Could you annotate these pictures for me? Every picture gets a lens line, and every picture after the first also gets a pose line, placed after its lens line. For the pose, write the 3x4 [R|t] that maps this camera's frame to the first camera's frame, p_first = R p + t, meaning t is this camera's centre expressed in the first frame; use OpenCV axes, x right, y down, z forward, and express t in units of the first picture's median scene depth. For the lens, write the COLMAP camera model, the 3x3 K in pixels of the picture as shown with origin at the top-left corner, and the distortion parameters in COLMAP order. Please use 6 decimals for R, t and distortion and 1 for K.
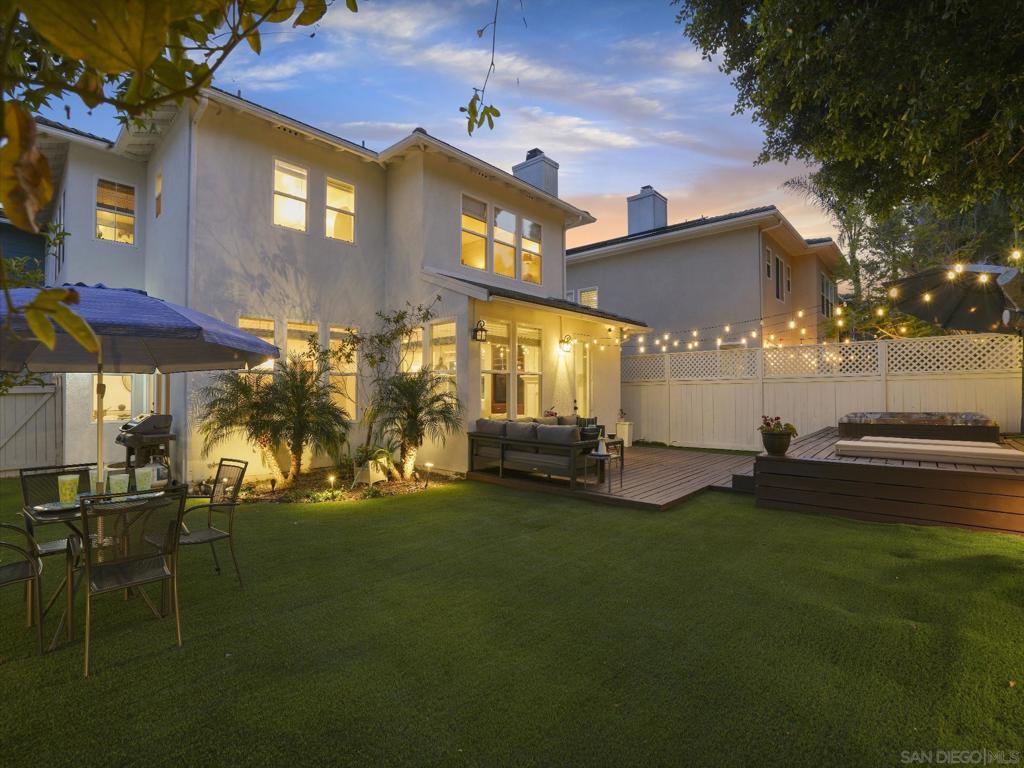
lens RADIAL K [[477.1, 0, 515.3], [0, 477.1, 384.9], [0, 0, 1]] dist [-0.017333, 0.002067]
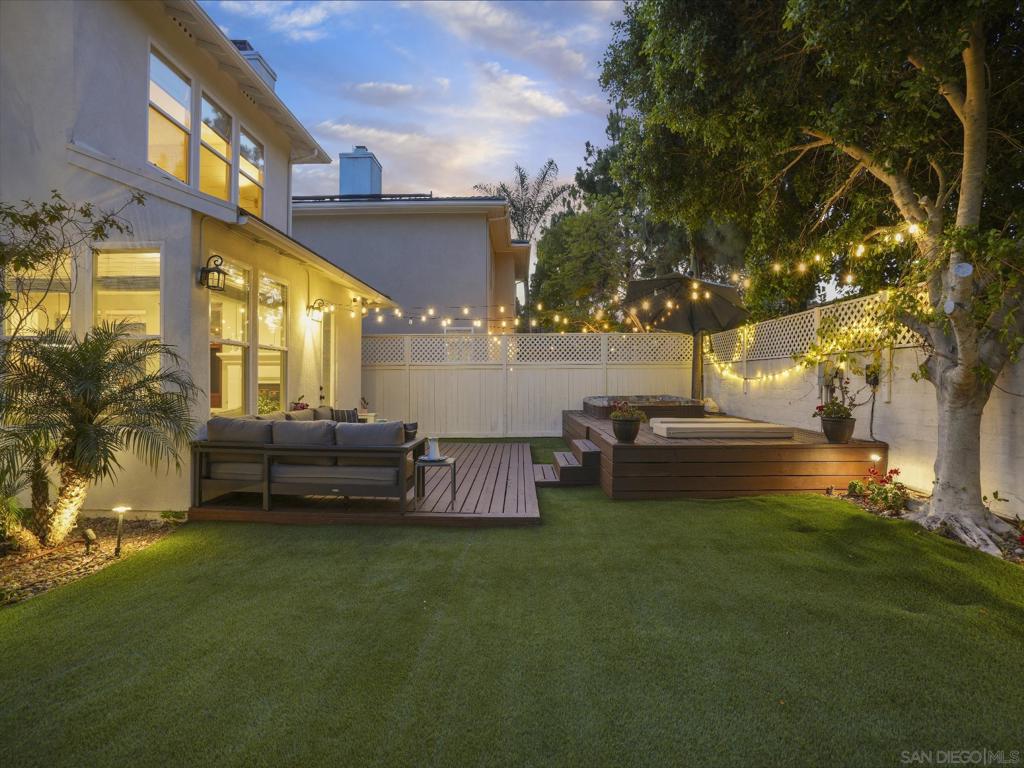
lens RADIAL K [[477.1, 0, 512.6], [0, 477.1, 381.7], [0, 0, 1]] dist [-0.017333, 0.002067]
pose [[0.757238, 0.003183, 0.653131, -0.182761], [-0.017490, 0.999728, 0.015406, 0.009601], [-0.652904, -0.023089, 0.757088, 0.301122]]
